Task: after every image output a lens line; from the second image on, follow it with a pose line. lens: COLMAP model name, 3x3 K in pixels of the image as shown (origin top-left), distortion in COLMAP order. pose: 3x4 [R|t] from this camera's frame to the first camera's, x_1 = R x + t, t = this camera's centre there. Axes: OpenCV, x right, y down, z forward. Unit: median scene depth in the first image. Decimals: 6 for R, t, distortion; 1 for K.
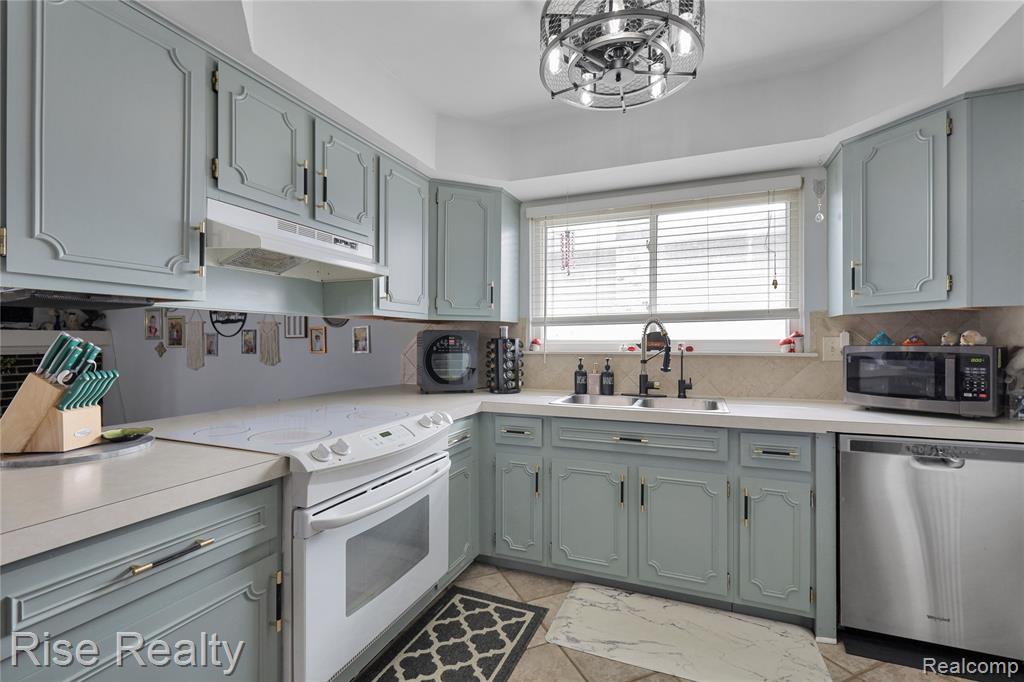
lens RADIAL K [[459.7, 0, 519.0], [0, 459.7, 345.9], [0, 0, 1]] dist [-0.001151, 0.000766]
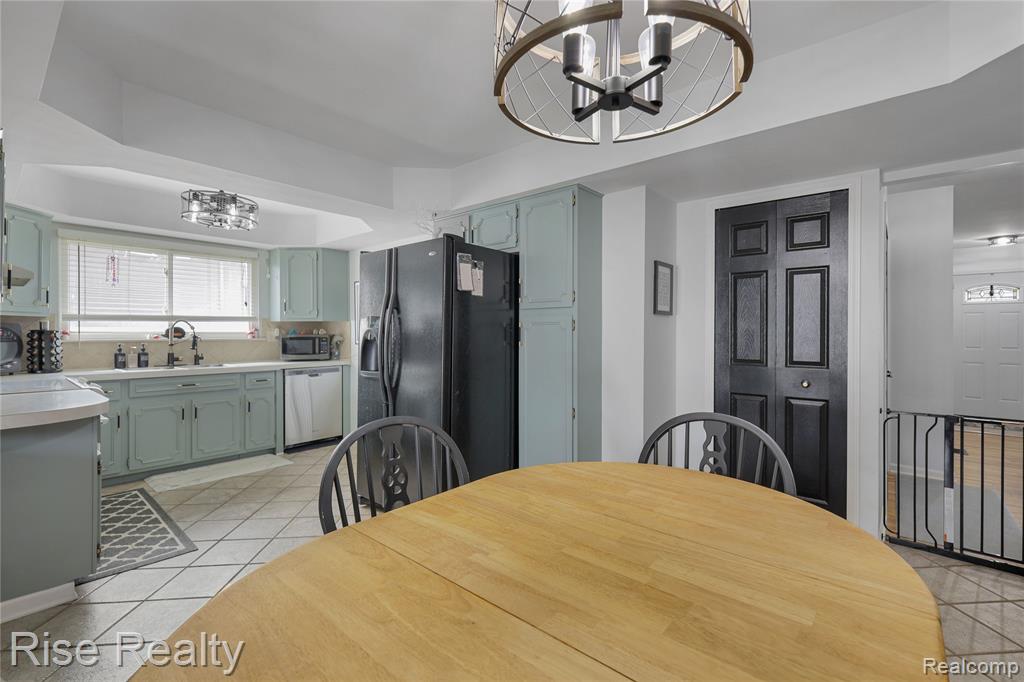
lens RADIAL K [[459.7, 0, 507.5], [0, 459.7, 333.4], [0, 0, 1]] dist [-0.001151, 0.000766]
pose [[0.343732, -0.000284, 0.939068, -0.876724], [0.007365, 0.999970, -0.002393, 0.005711], [-0.939039, 0.007738, 0.343723, -0.713507]]
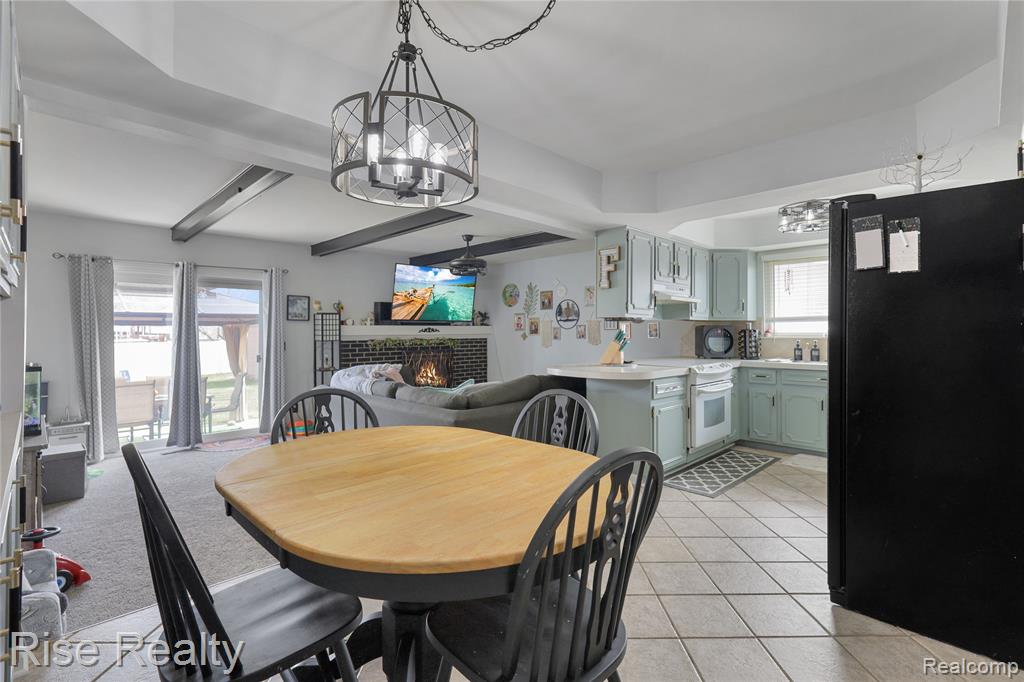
lens RADIAL K [[459.7, 0, 517.5], [0, 459.7, 324.9], [0, 0, 1]] dist [-0.001151, 0.000766]
pose [[0.915107, -0.007427, -0.403143, -0.153218], [-0.002676, 0.999696, -0.024492, 0.013198], [0.403203, 0.023491, 0.914809, -1.153266]]
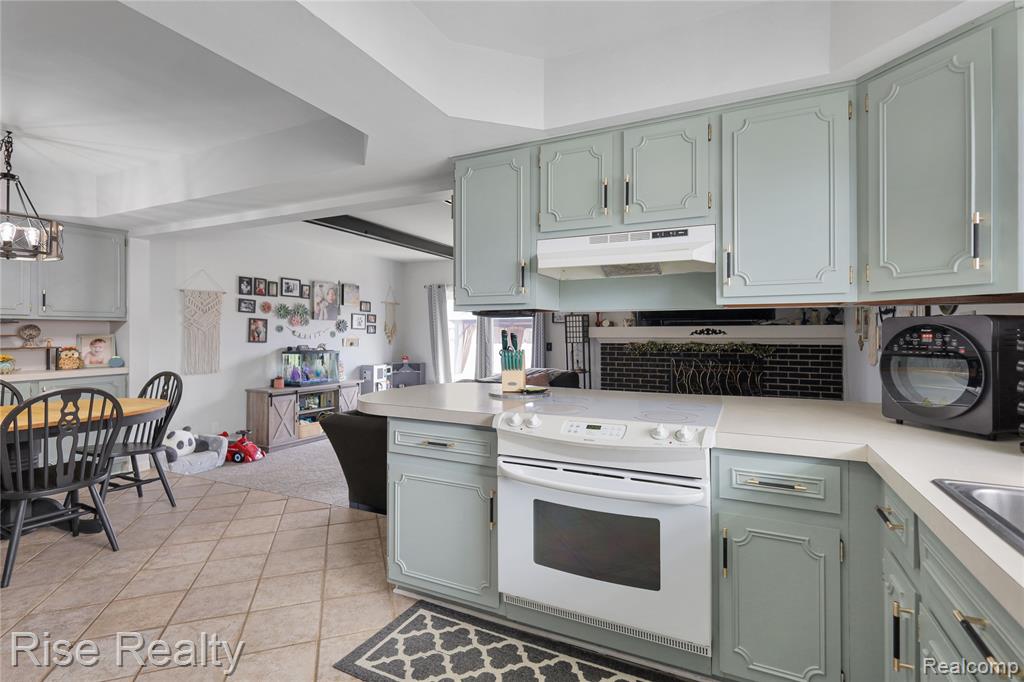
lens RADIAL K [[471.7, 0, 512.3], [0, 471.7, 334.8], [0, 0, 1]] dist [0.000837, 0.000028]
pose [[-0.069496, 0.003755, -0.997575, 0.474888], [-0.012092, 0.999916, 0.004606, -0.008908], [0.997509, 0.012382, -0.069444, 0.557776]]
